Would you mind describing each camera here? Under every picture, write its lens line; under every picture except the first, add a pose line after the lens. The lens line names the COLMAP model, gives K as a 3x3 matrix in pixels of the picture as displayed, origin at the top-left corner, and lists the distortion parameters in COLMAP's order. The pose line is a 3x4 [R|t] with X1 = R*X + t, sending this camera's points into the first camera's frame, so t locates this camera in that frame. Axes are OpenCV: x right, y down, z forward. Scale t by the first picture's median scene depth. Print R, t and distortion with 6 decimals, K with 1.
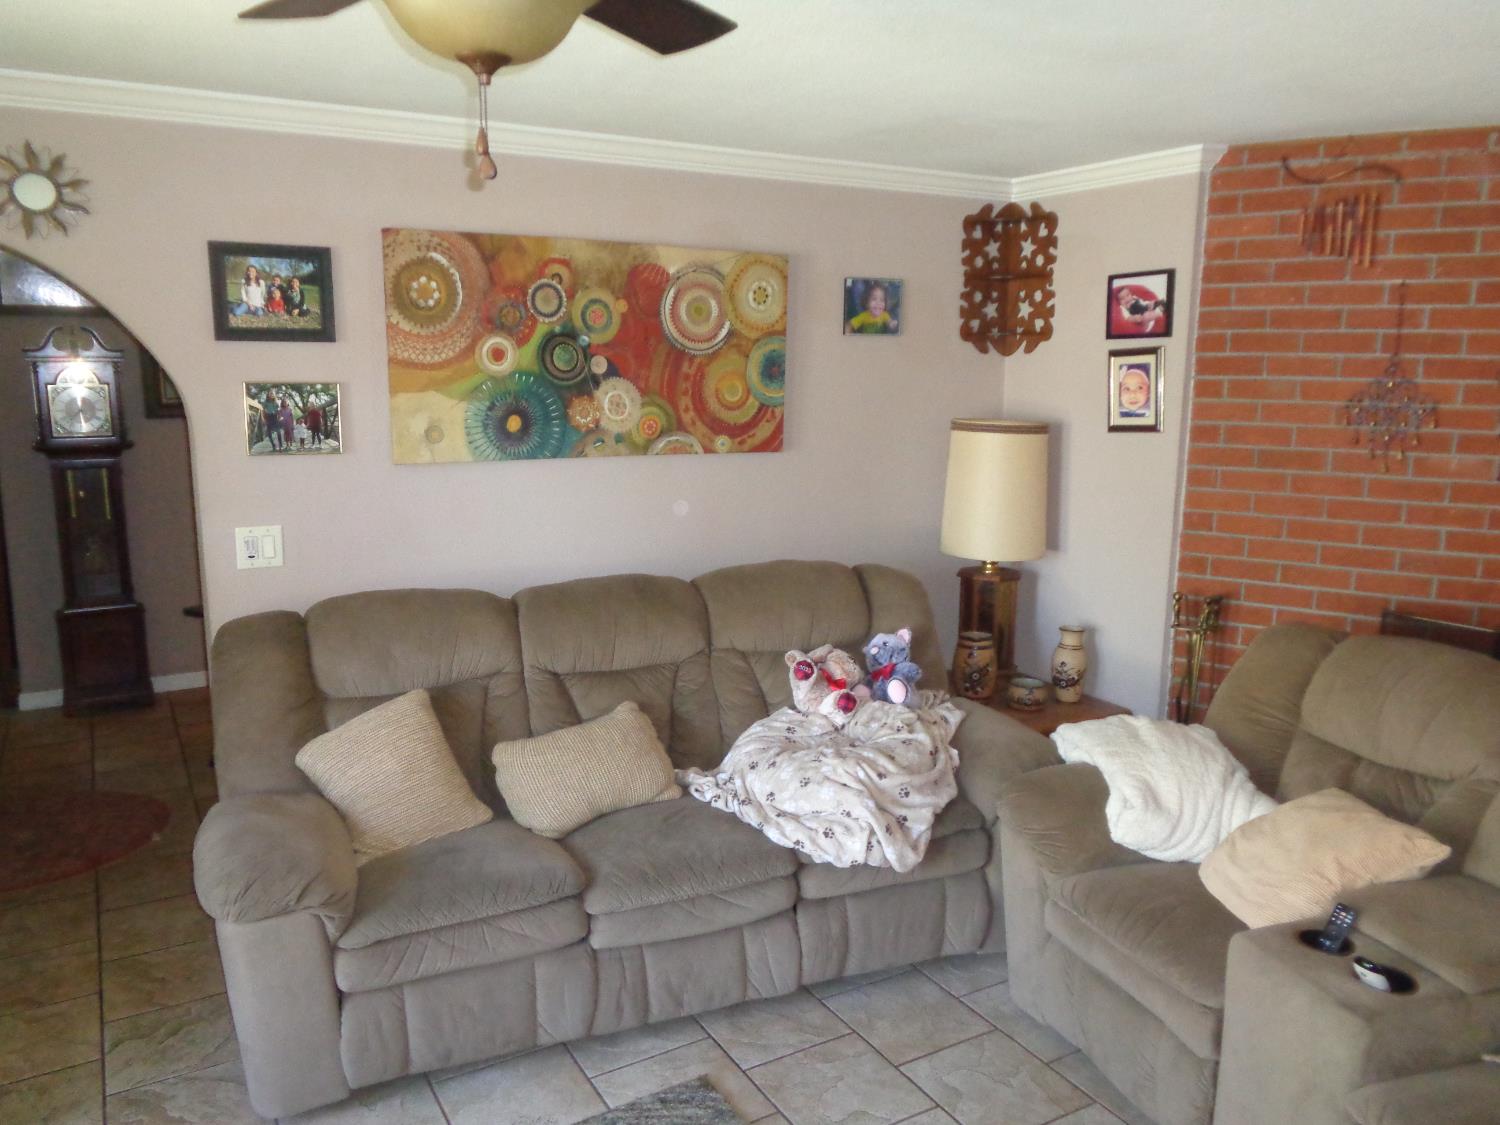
lens RADIAL K [[1129.0, 0, 750.0], [0, 1129.0, 562.5], [0, 0, 1]] dist [0.022827, 0.005828]
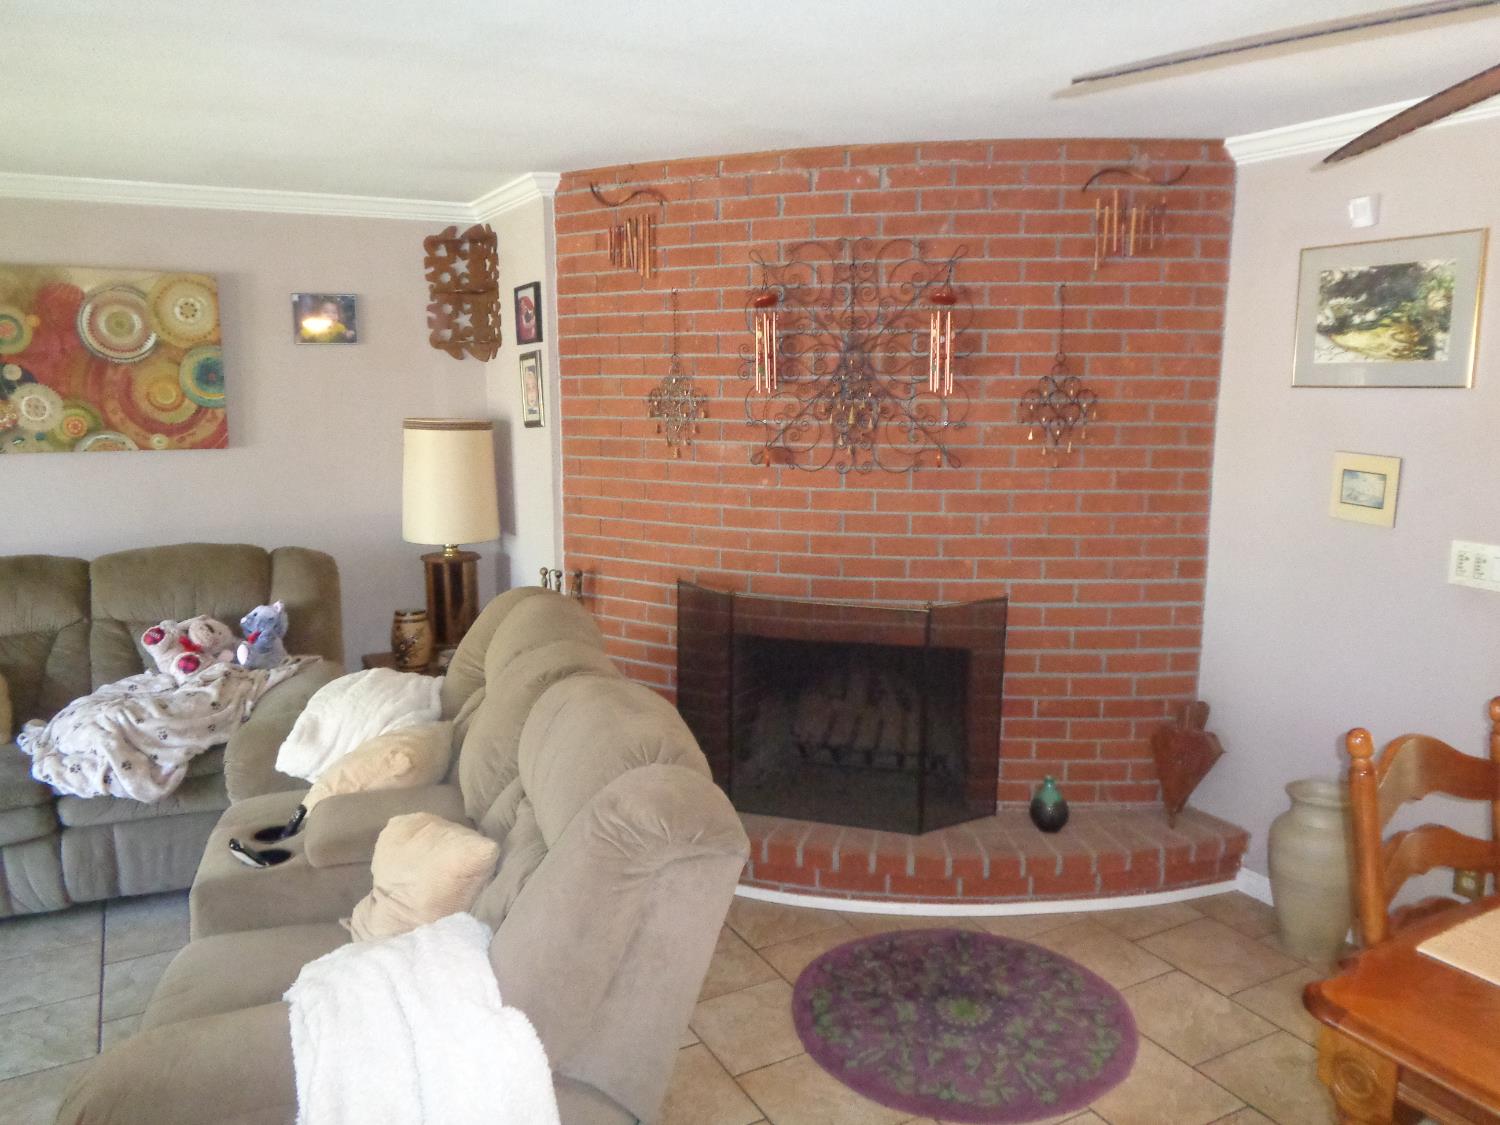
lens RADIAL K [[1129.0, 0, 750.0], [0, 1129.0, 562.5], [0, 0, 1]] dist [0.022827, 0.005828]
pose [[0.998982, -0.009670, -0.044061, 0.636097], [0.009074, 0.999865, -0.013711, 0.038427], [0.044188, 0.013297, 0.998935, -0.113171]]
